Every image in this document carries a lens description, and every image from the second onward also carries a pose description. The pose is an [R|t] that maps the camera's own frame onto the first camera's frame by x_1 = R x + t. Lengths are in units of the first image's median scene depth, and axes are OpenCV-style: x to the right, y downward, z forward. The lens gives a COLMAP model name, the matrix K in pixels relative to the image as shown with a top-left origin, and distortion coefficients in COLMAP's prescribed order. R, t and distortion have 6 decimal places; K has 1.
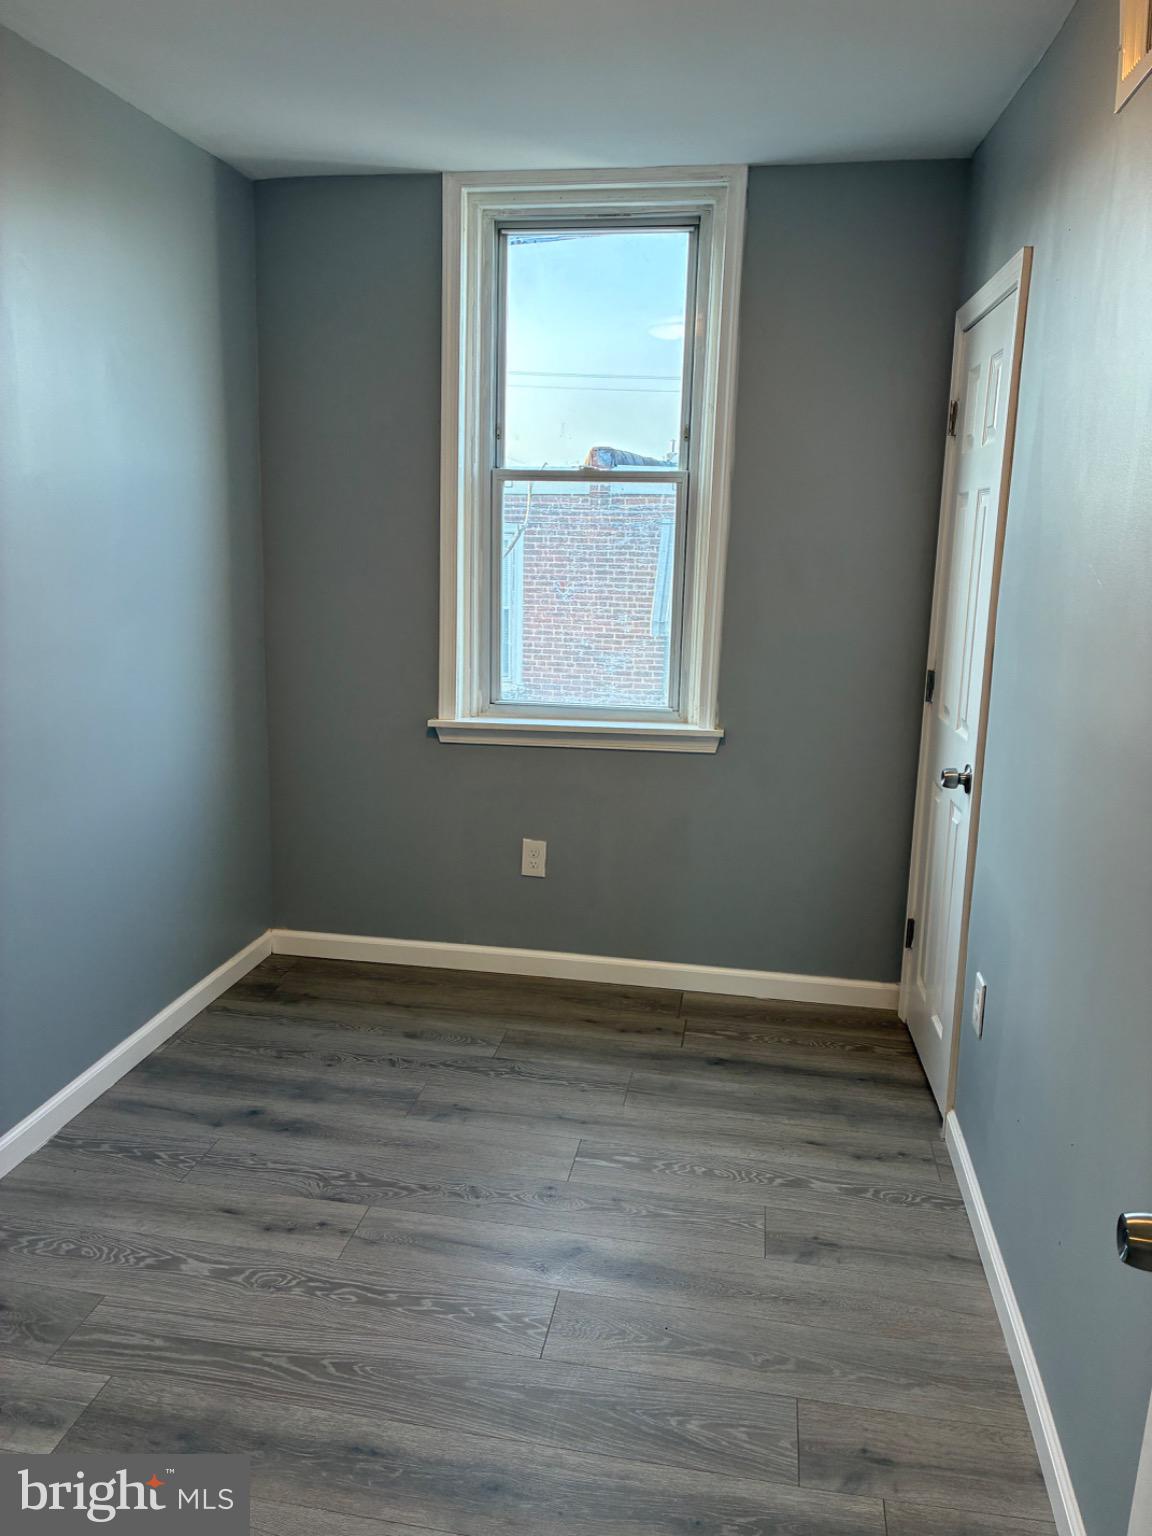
lens RADIAL K [[1153.5, 0, 568.1], [0, 1153.5, 753.4], [0, 0, 1]] dist [0.066077, -0.075544]
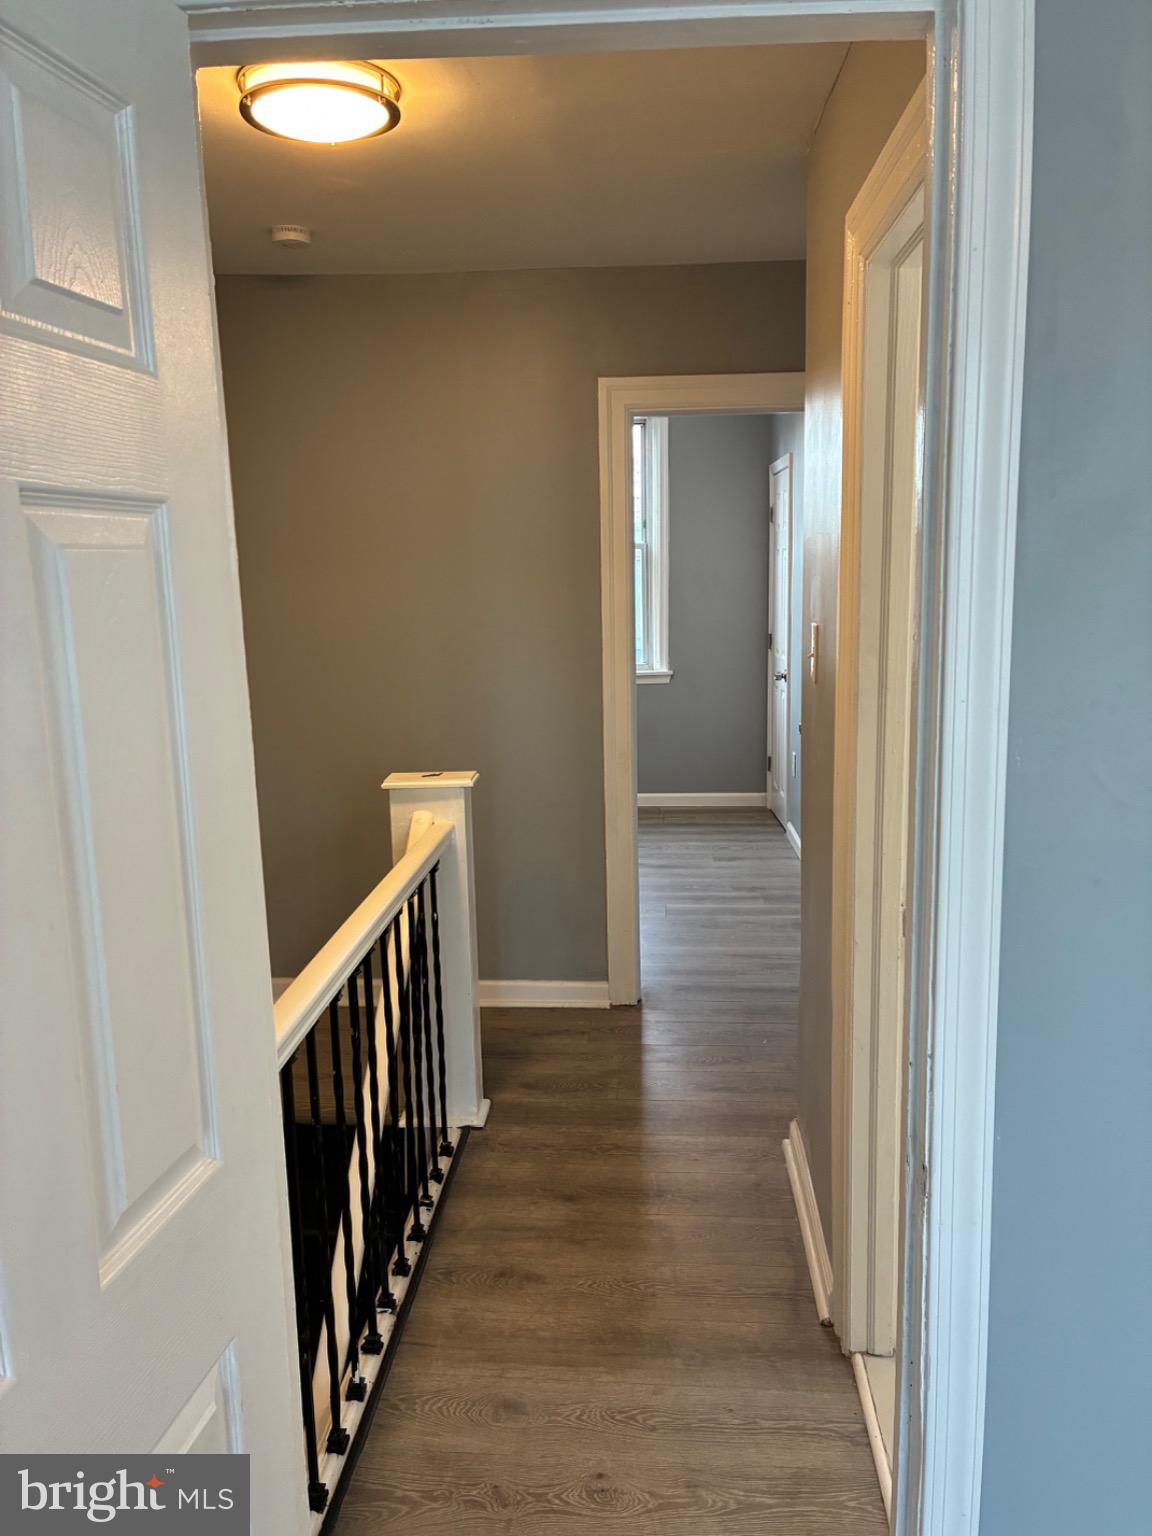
lens RADIAL K [[1153.5, 0, 580.9], [0, 1153.5, 775.1], [0, 0, 1]] dist [0.066077, -0.075544]
pose [[0.992636, -0.062764, 0.103603, -0.293189], [0.064824, 0.997758, -0.016633, 0.222034], [-0.102327, 0.023226, 0.994480, -1.173917]]
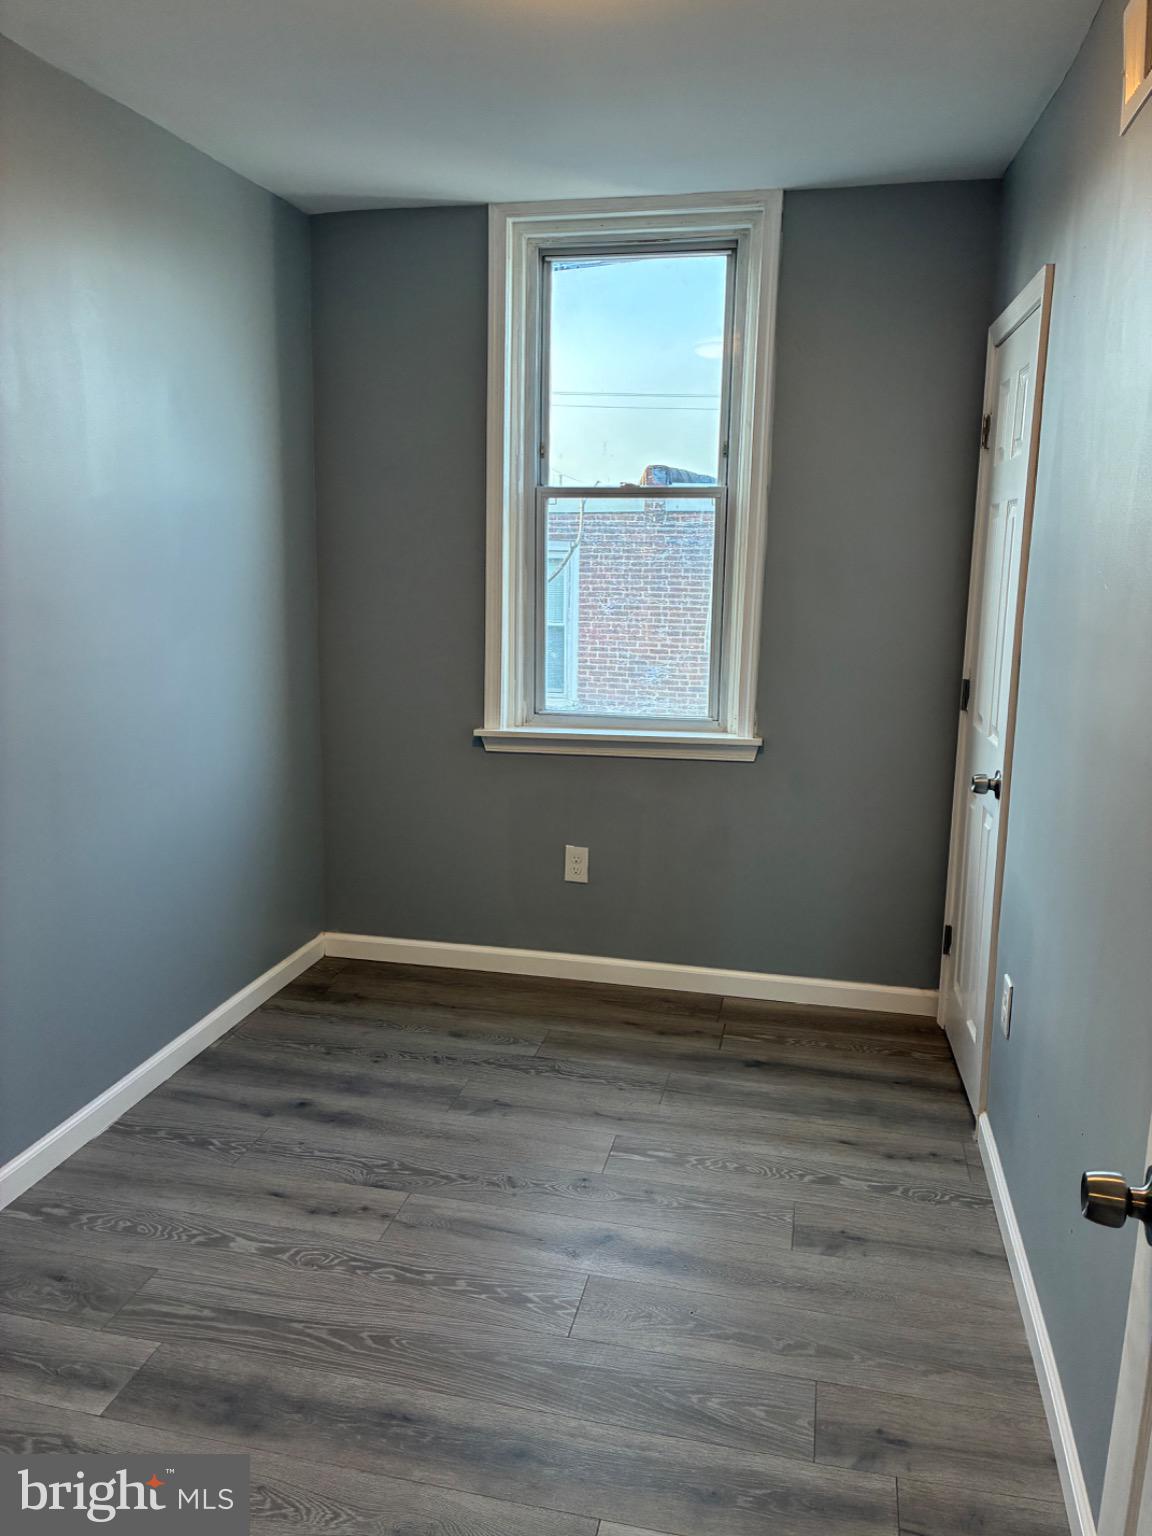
lens RADIAL K [[1153.5, 0, 576.9], [0, 1153.5, 753.5], [0, 0, 1]] dist [0.066077, -0.075544]
pose [[0.998945, 0.000772, -0.045908, 0.022160], [-0.001495, 0.999875, -0.015709, 0.010912], [0.045890, 0.015761, 0.998822, -0.032068]]
